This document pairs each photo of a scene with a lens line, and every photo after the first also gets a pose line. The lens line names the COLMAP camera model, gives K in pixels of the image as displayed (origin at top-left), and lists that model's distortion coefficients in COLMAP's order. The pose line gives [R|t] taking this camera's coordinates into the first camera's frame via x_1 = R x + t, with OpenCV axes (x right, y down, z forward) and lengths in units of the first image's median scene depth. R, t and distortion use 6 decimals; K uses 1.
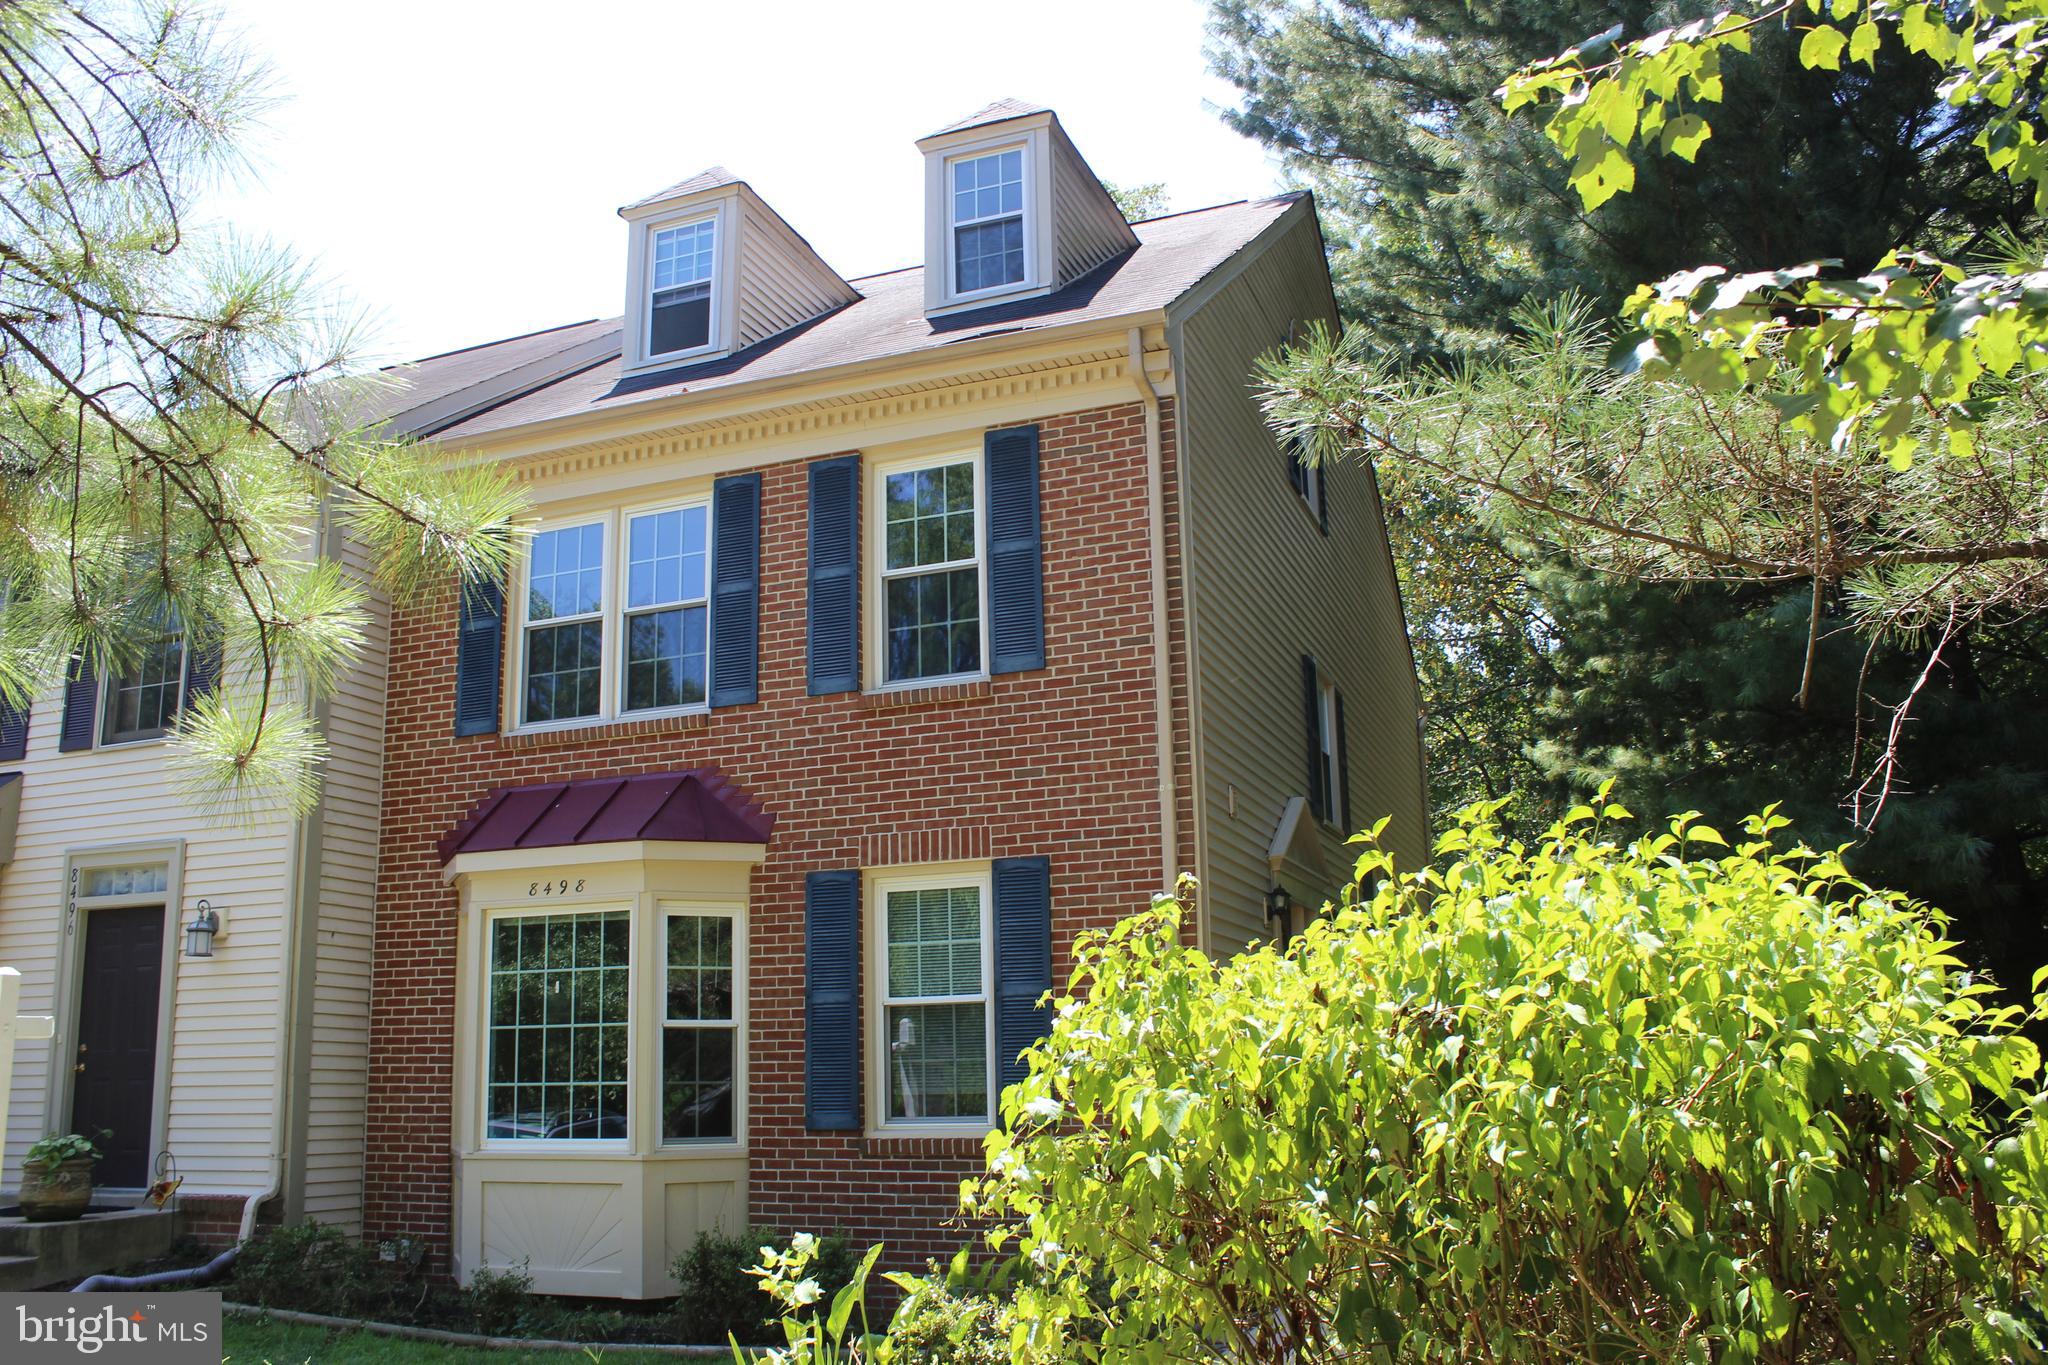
lens RADIAL K [[1734.6, 0, 1022.5], [0, 1734.6, 685.4], [0, 0, 1]] dist [-0.153767, 0.137917]
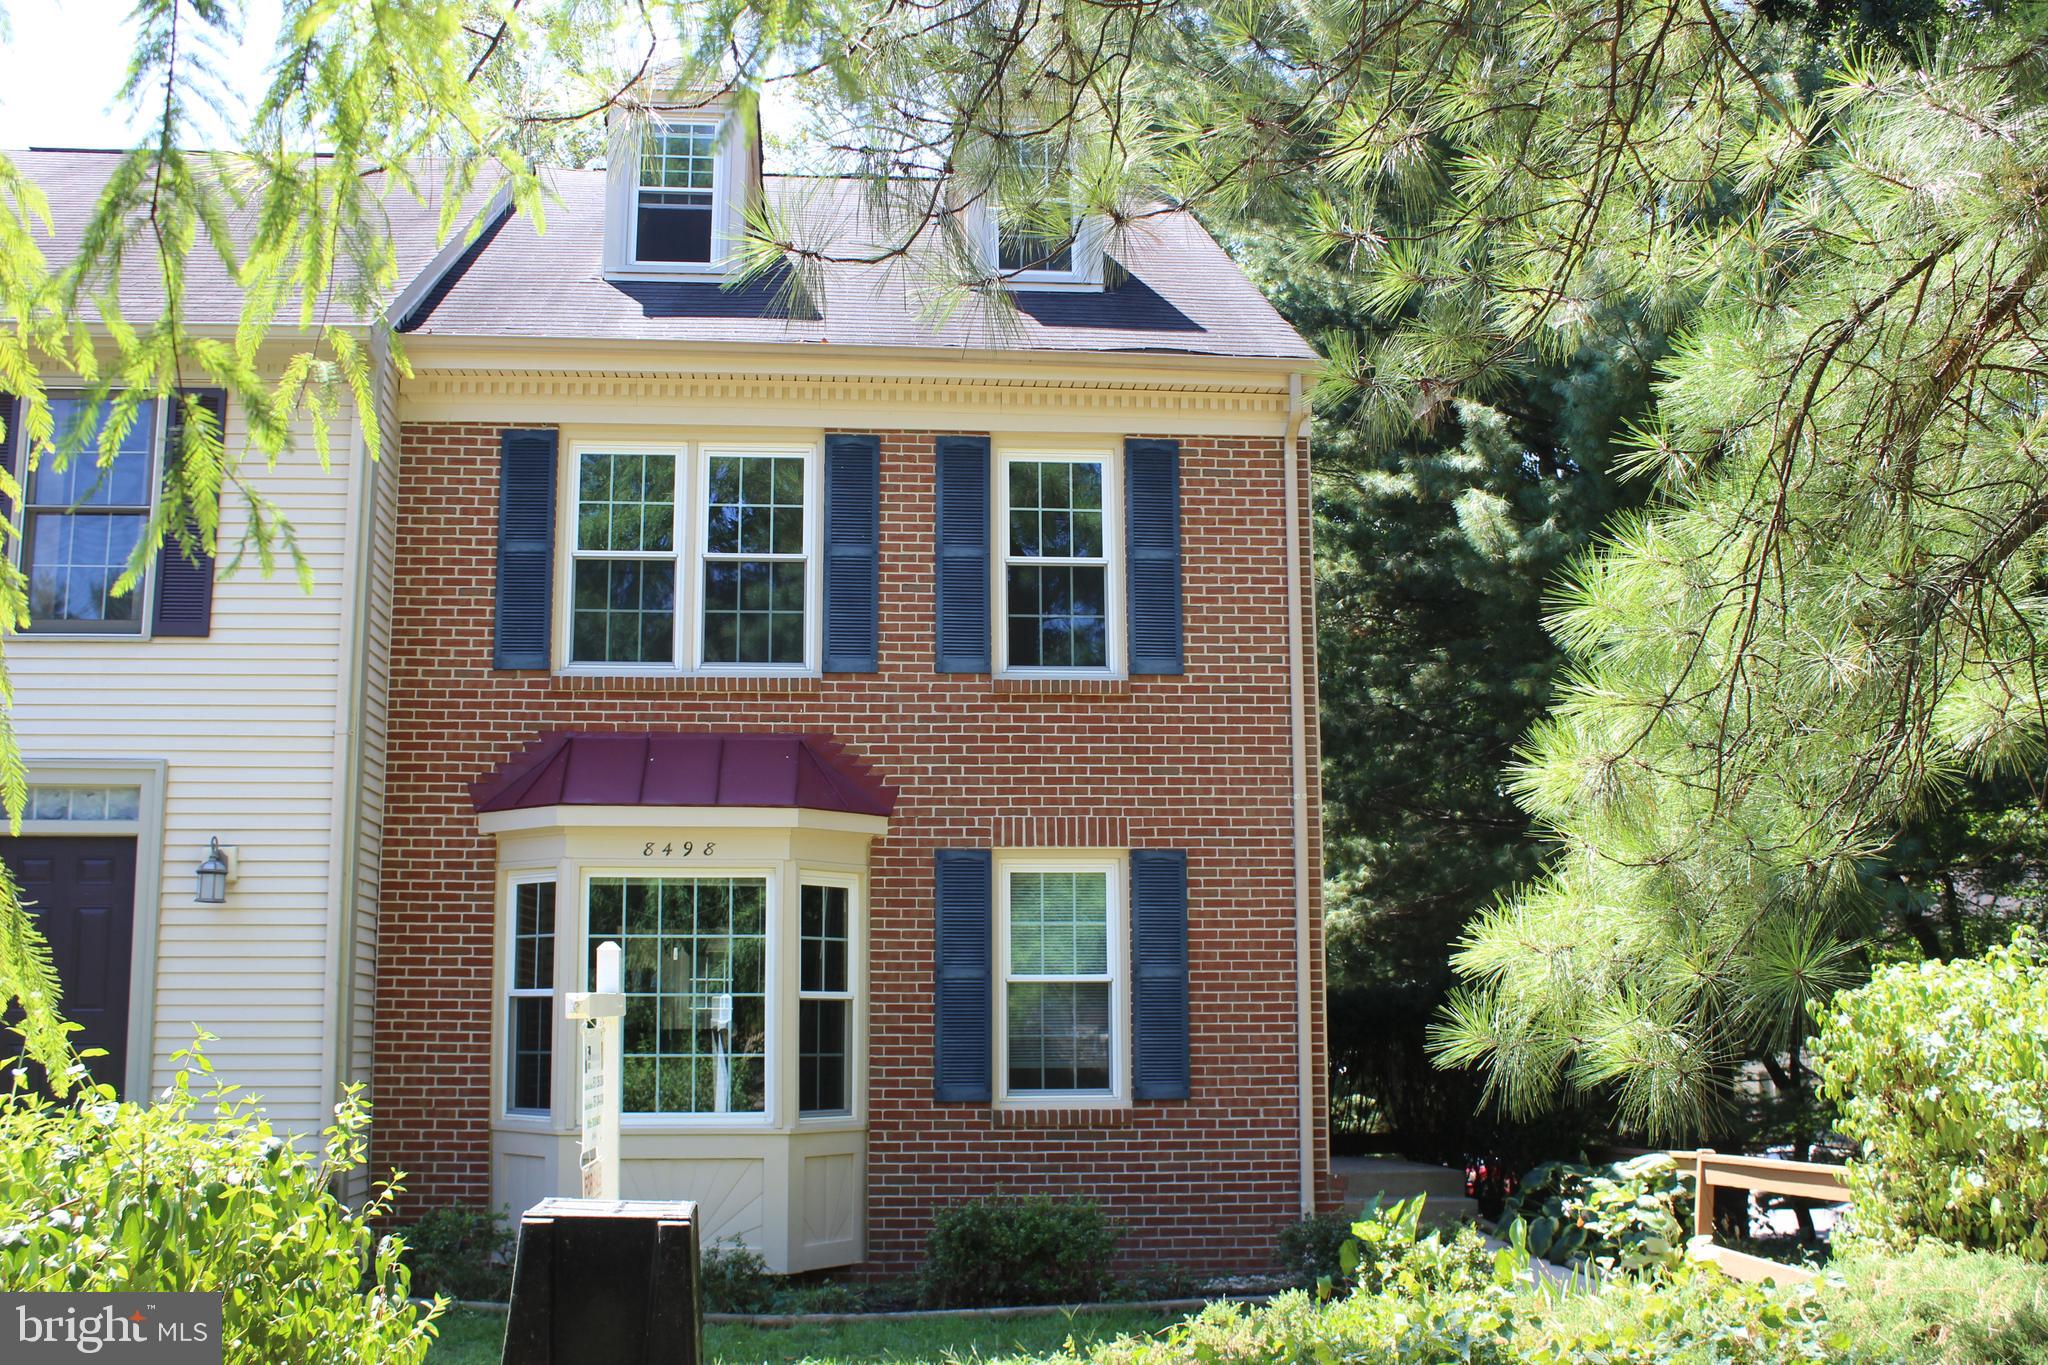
lens RADIAL K [[2001.7, 0, 1023.1], [0, 2001.7, 685.1], [0, 0, 1]] dist [-0.106476, 0.000000]
pose [[0.892641, 0.094687, 0.440711, -0.602033], [-0.115466, 0.993100, 0.020502, -0.016737], [-0.435729, -0.069188, 0.897415, -0.066424]]
